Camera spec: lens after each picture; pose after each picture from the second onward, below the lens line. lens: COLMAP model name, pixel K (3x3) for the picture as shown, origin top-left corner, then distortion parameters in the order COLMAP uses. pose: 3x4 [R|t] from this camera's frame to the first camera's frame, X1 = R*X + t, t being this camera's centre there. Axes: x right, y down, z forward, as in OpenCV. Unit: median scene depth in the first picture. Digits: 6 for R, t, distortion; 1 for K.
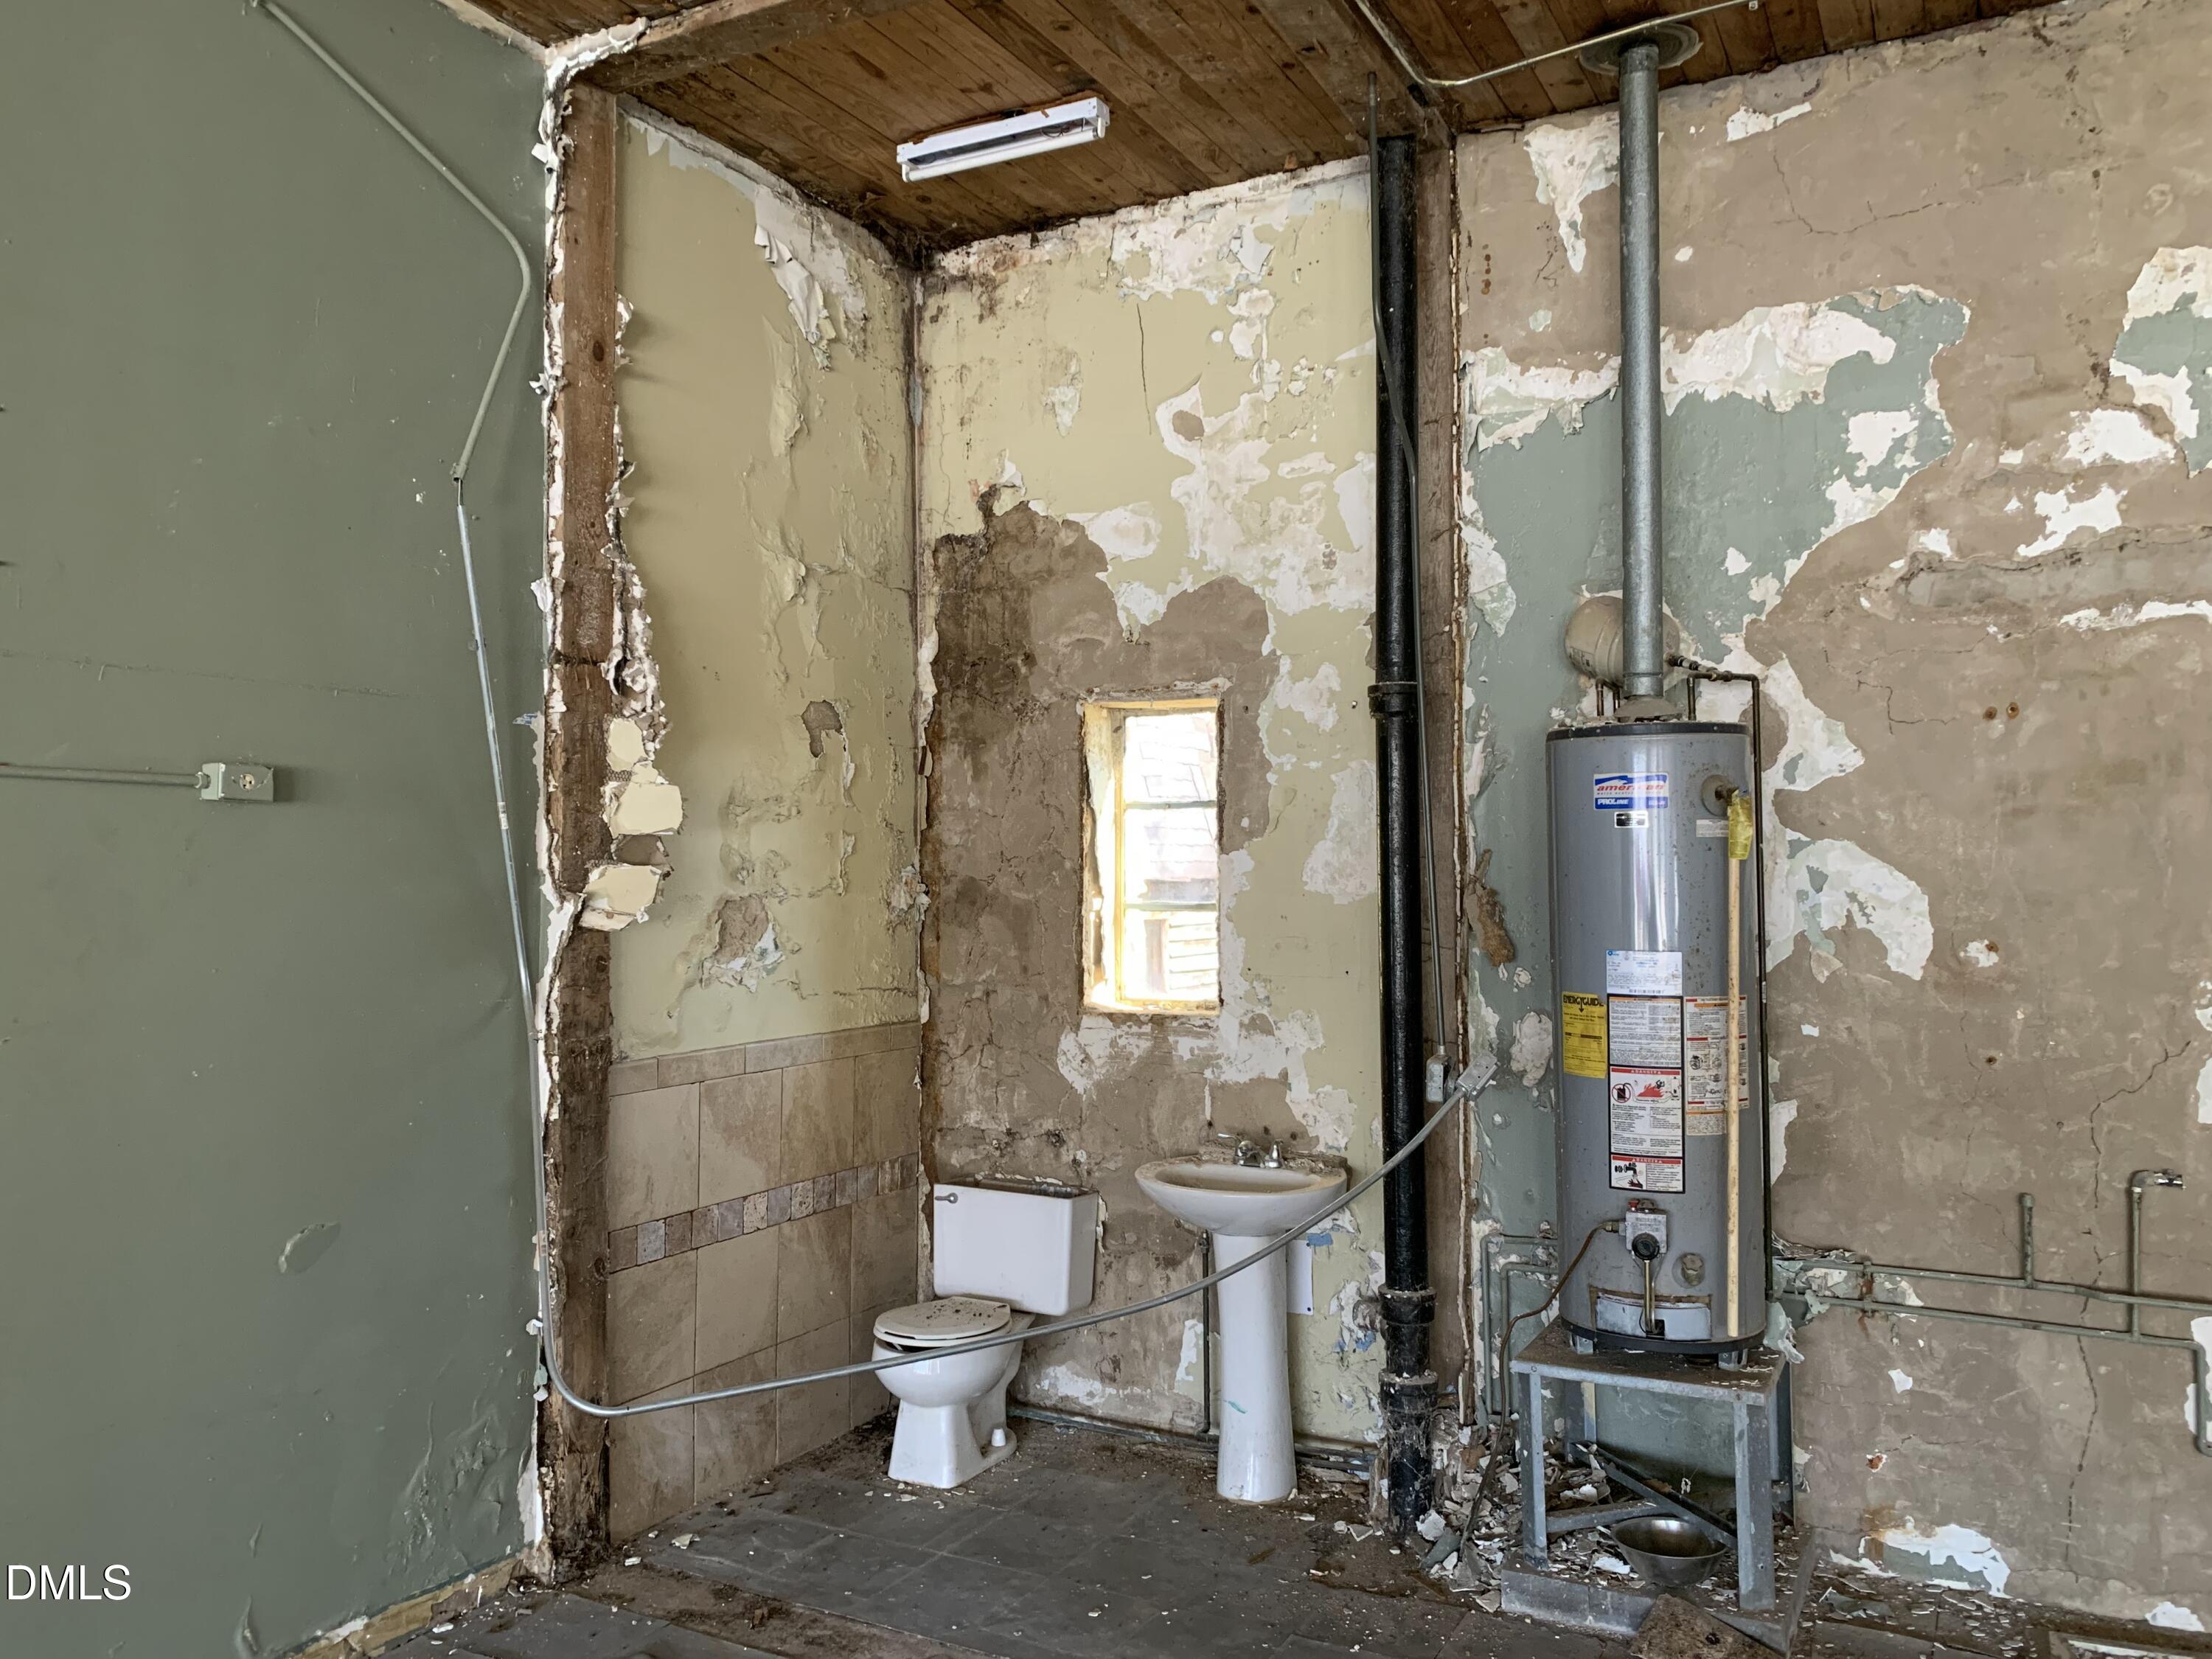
lens RADIAL K [[1675.4, 0, 1077.8], [0, 1675.4, 820.9], [0, 0, 1]] dist [0.076285, -0.120948]
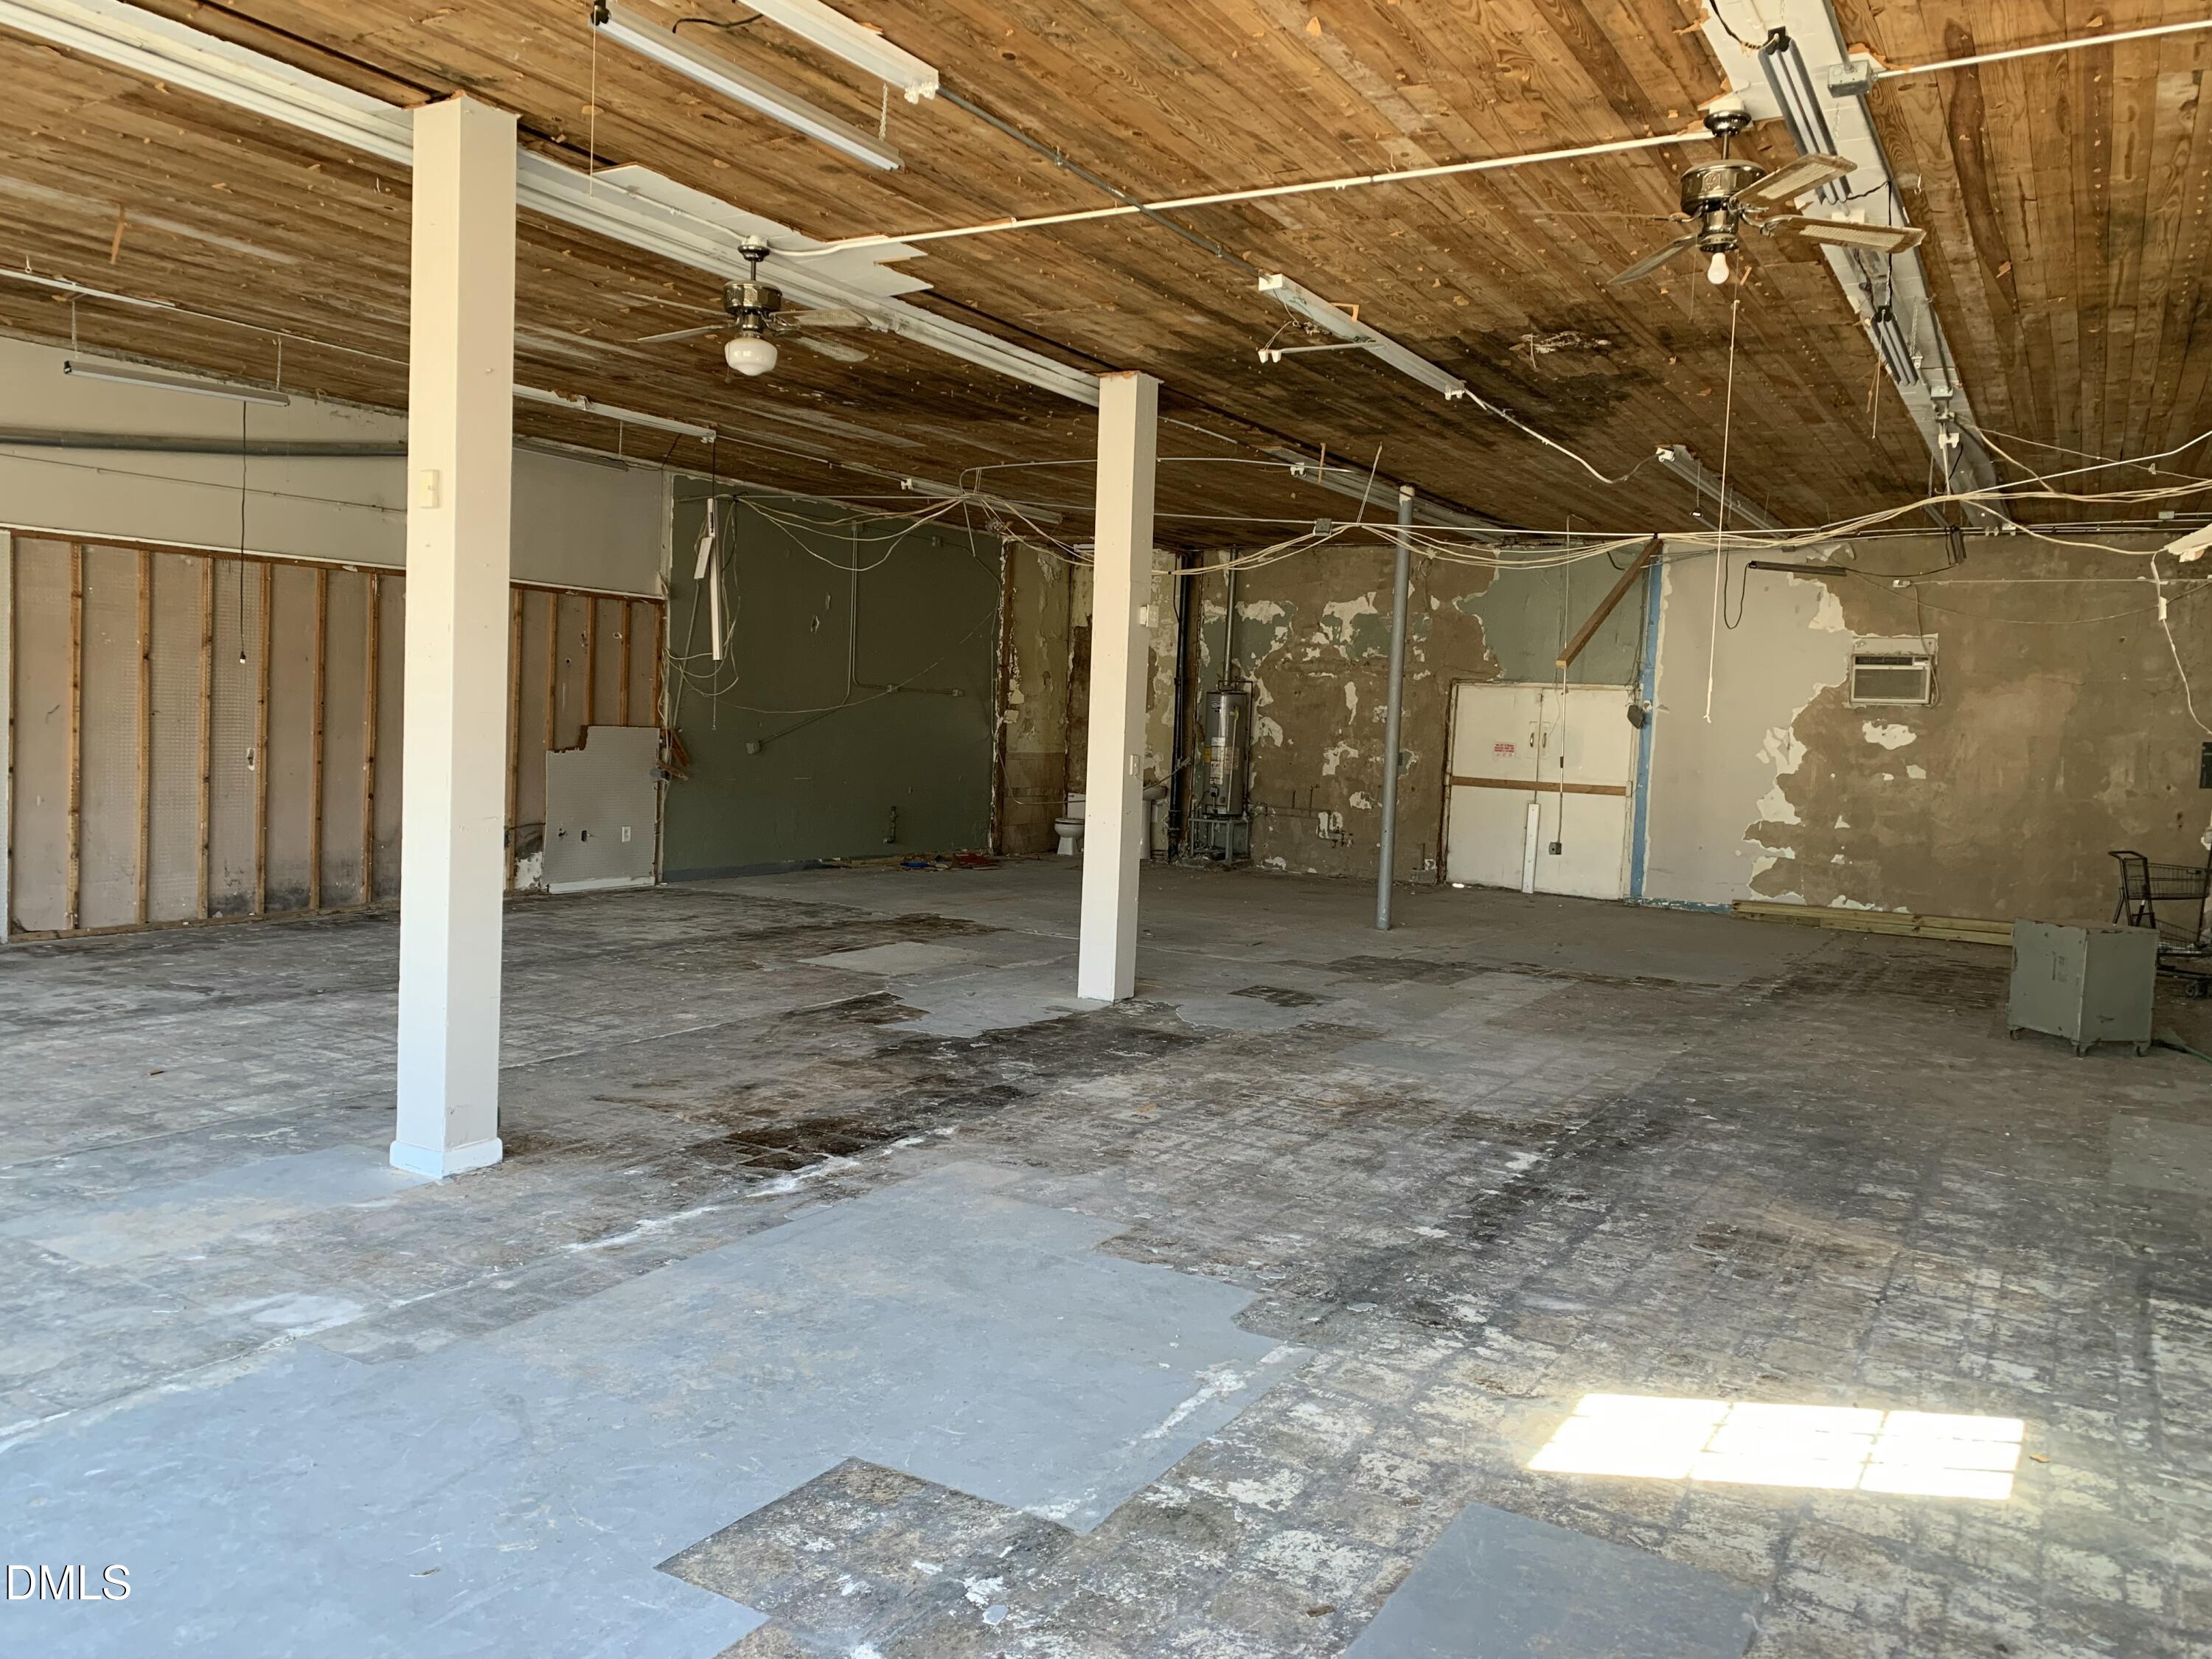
lens RADIAL K [[1660.4, 0, 1096.3], [0, 1660.4, 822.8], [0, 0, 1]] dist [0.121424, -0.148383]
pose [[0.998677, 0.049528, -0.013856, 0.045206], [-0.047983, 0.994266, 0.095569, -0.105784], [0.018510, -0.094777, 0.995326, -3.327526]]
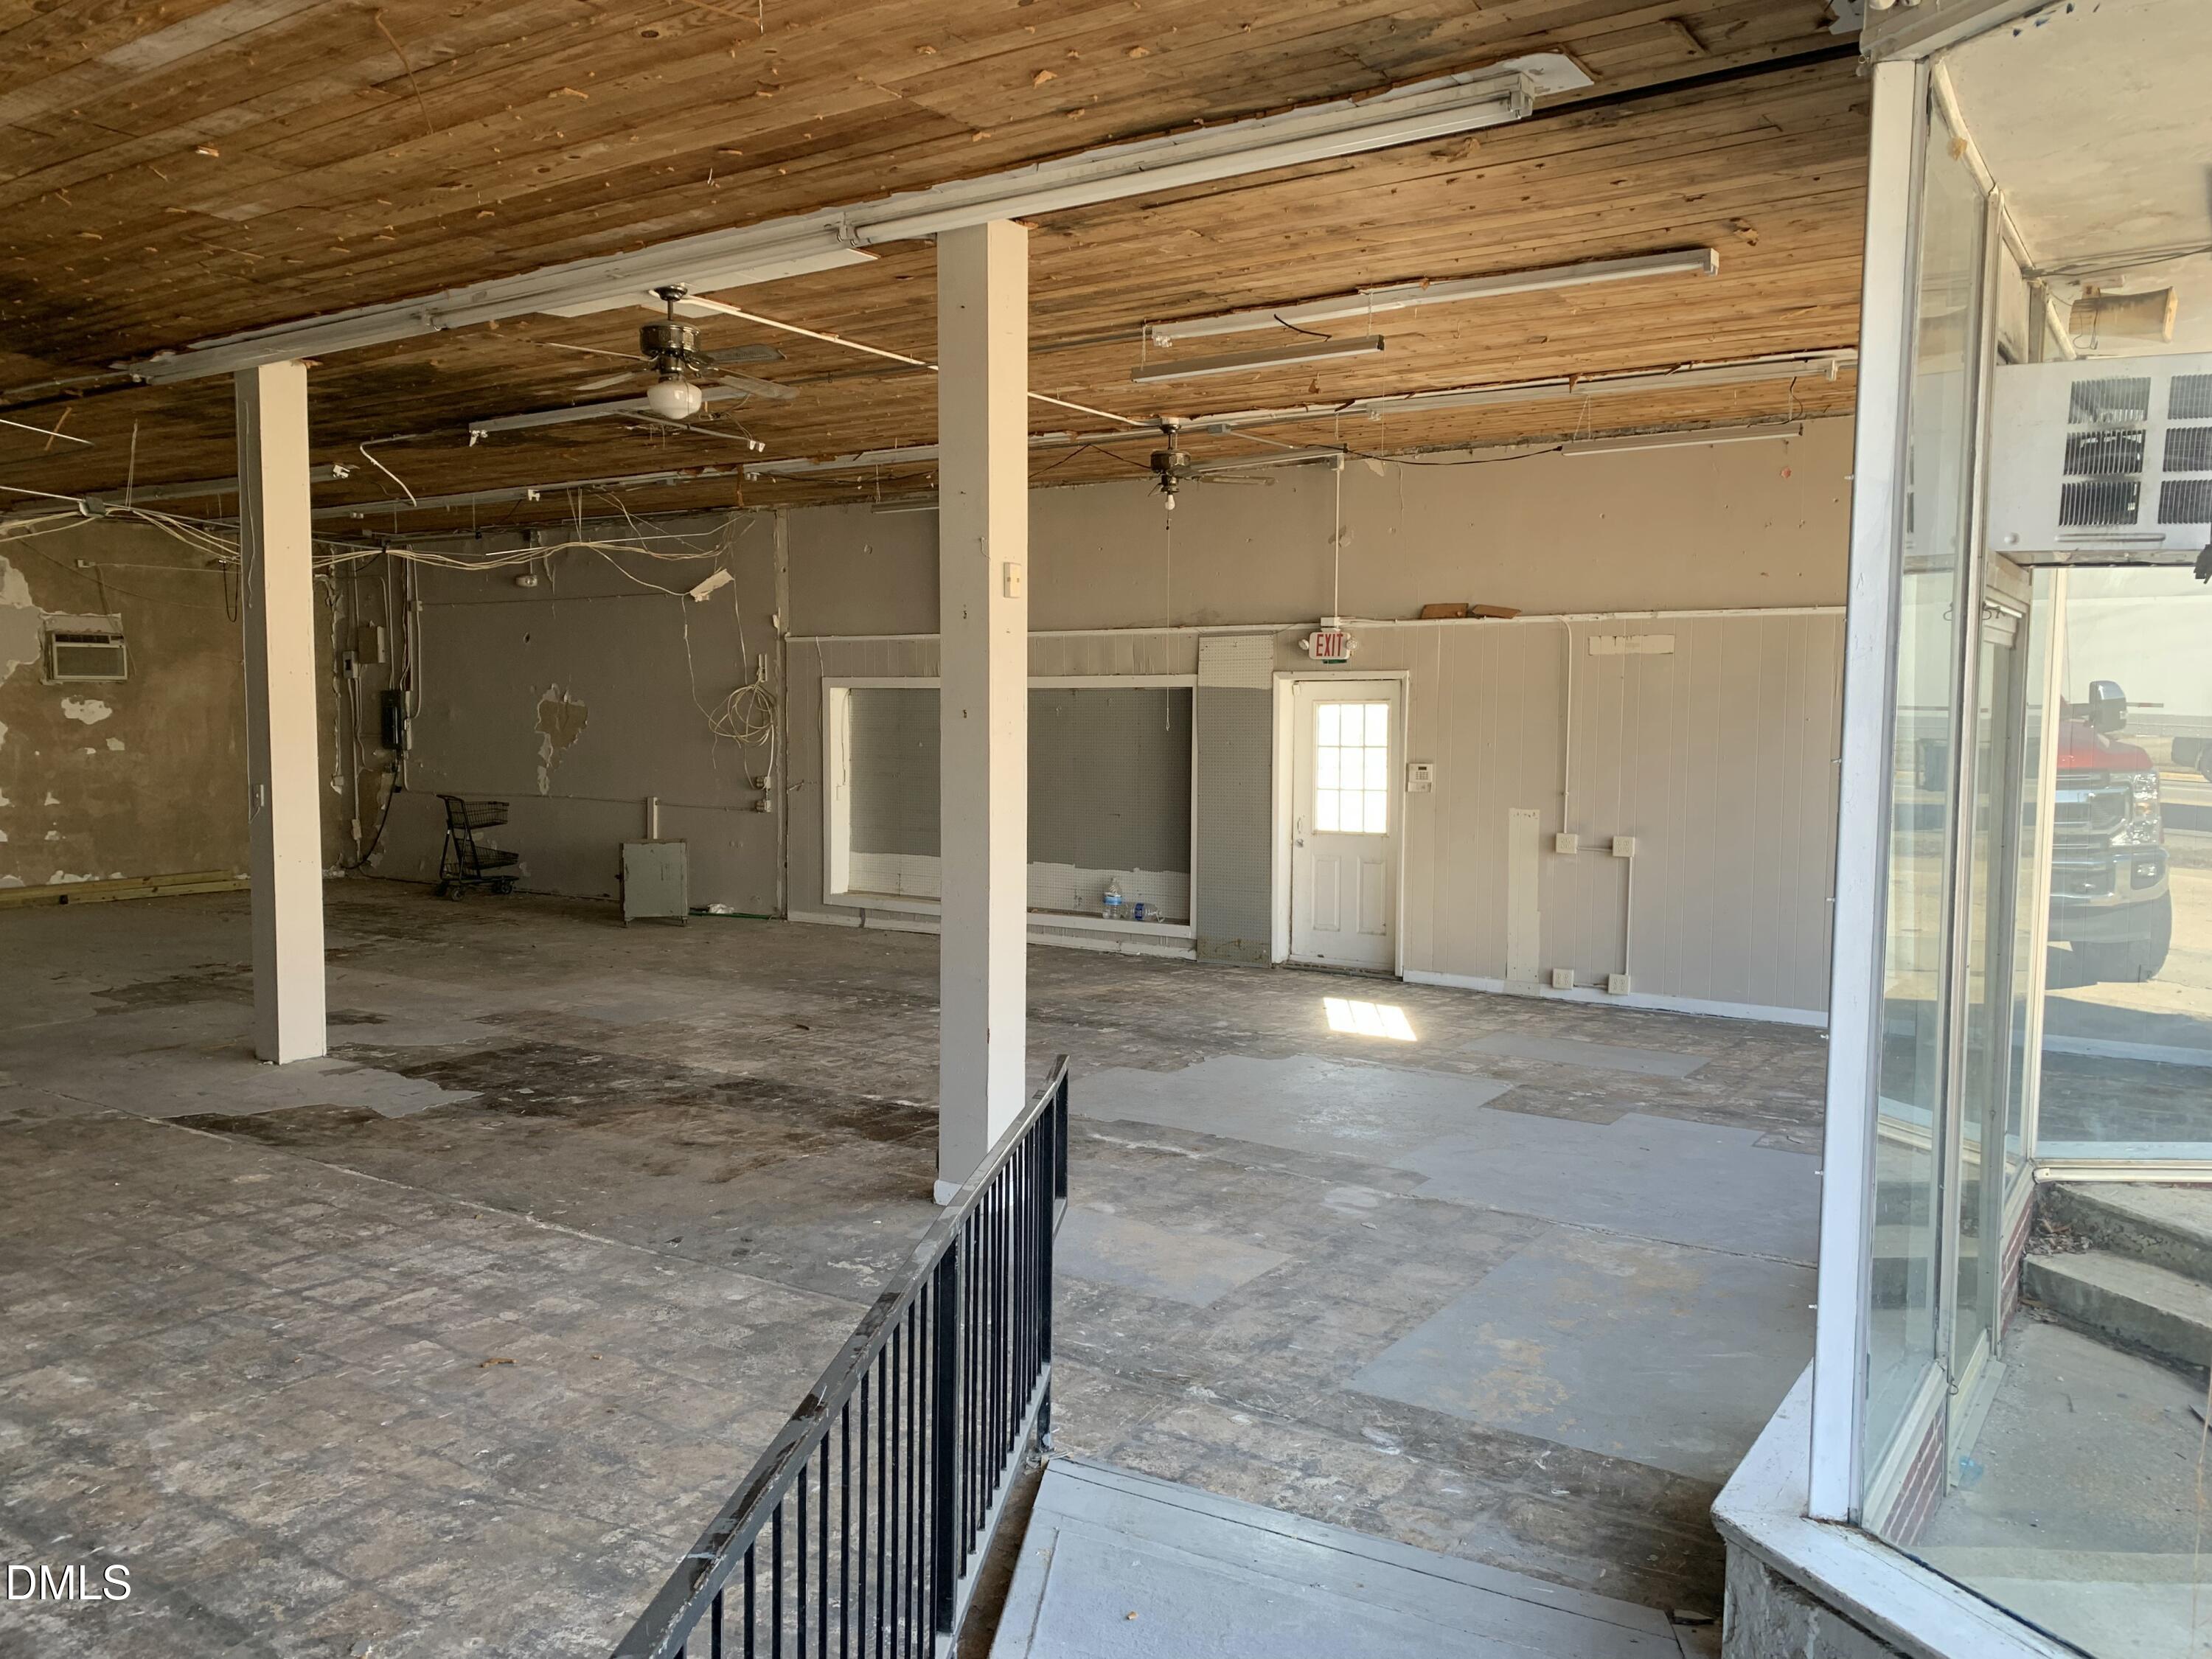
lens RADIAL K [[1660.4, 0, 1096.3], [0, 1660.4, 822.8], [0, 0, 1]] dist [0.121424, -0.148383]
pose [[0.076759, -0.062022, 0.995119, -1.846836], [-0.034686, 0.997293, 0.064833, -0.101540], [-0.996446, -0.039493, 0.074400, -2.231077]]
